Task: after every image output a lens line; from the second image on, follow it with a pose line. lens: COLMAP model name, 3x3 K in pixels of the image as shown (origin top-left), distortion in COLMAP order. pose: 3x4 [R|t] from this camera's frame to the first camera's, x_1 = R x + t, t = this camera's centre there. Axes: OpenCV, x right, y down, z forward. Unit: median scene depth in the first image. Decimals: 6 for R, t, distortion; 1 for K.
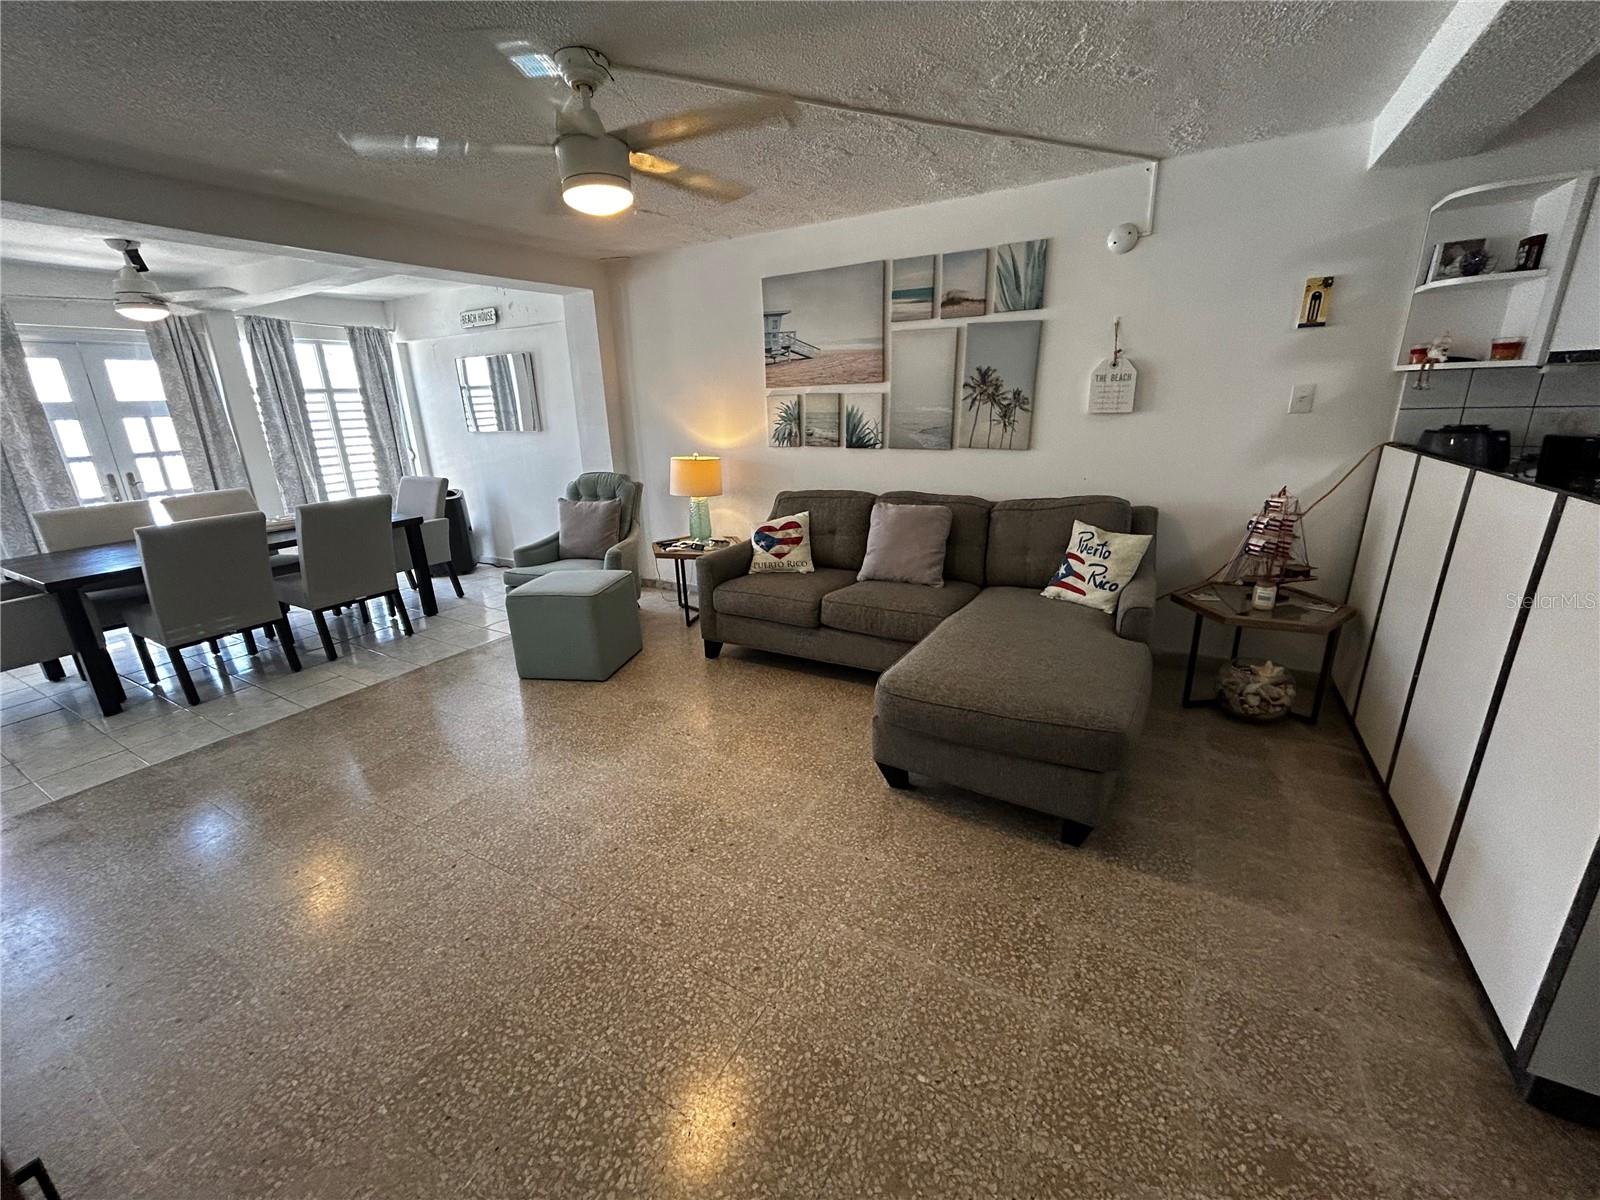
lens RADIAL K [[647.9, 0, 794.9], [0, 647.9, 600.6], [0, 0, 1]] dist [-0.000618, -0.000803]
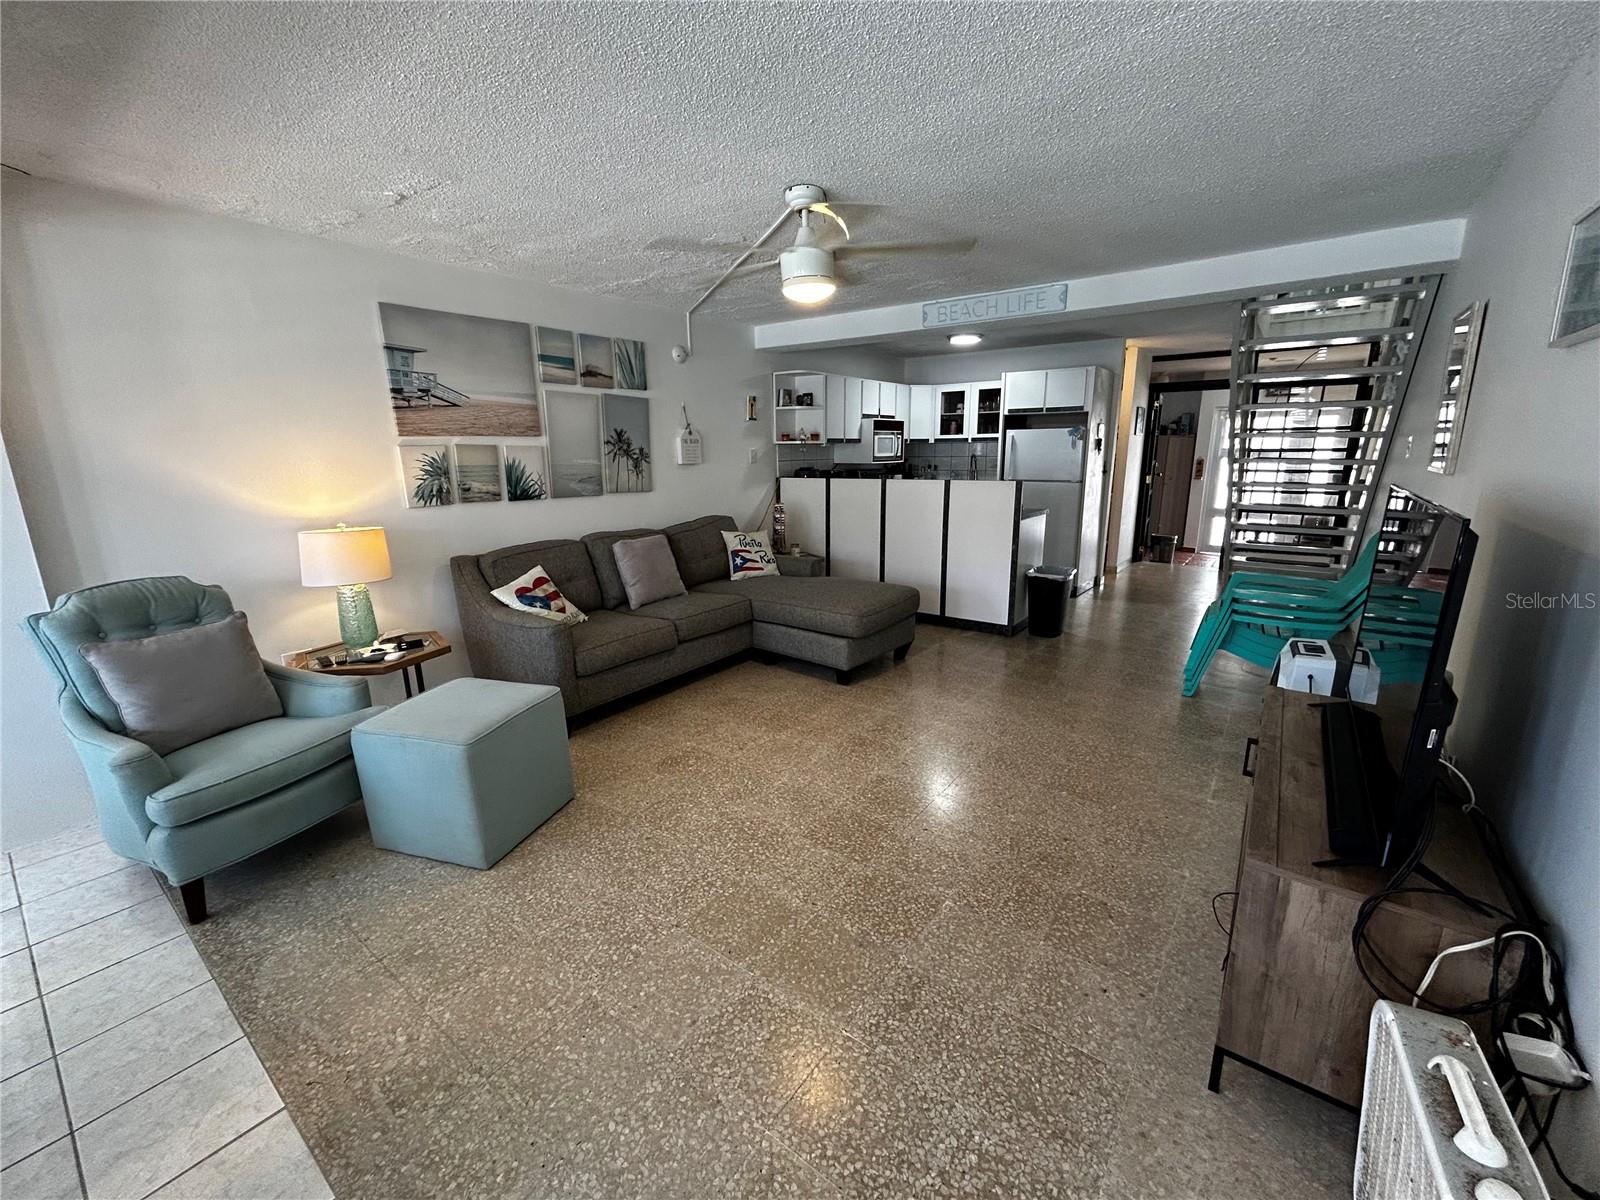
lens RADIAL K [[647.9, 0, 794.4], [0, 647.9, 603.3], [0, 0, 1]] dist [-0.000618, -0.000803]
pose [[0.123937, -0.203456, 0.971208, -0.943857], [0.298192, 0.941152, 0.159107, -0.135371], [-0.946426, 0.269887, 0.177312, 0.530441]]
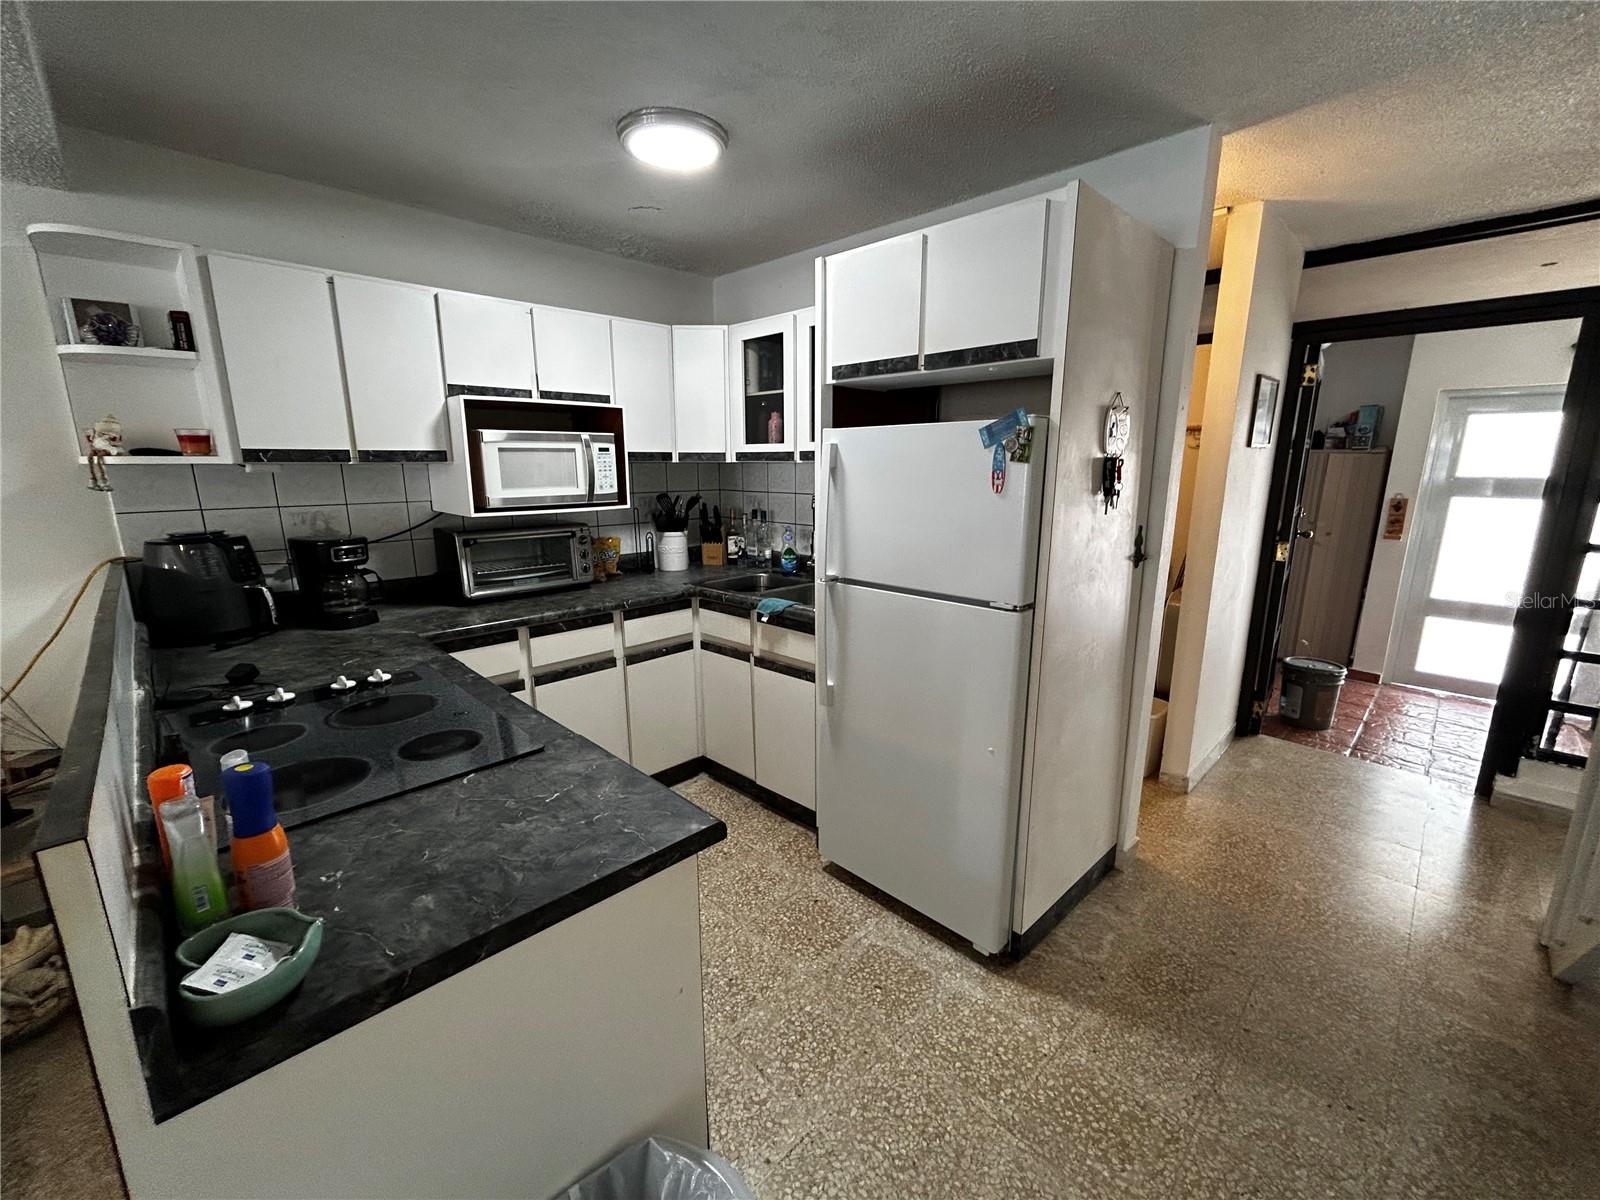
lens RADIAL K [[647.9, 0, 803.9], [0, 647.9, 606.8], [0, 0, 1]] dist [-0.000618, -0.000803]
pose [[0.259139, -0.184429, 0.948068, 0.317958], [0.276797, 0.954607, 0.110043, -0.044037], [-0.925327, 0.233905, 0.298425, 0.058680]]
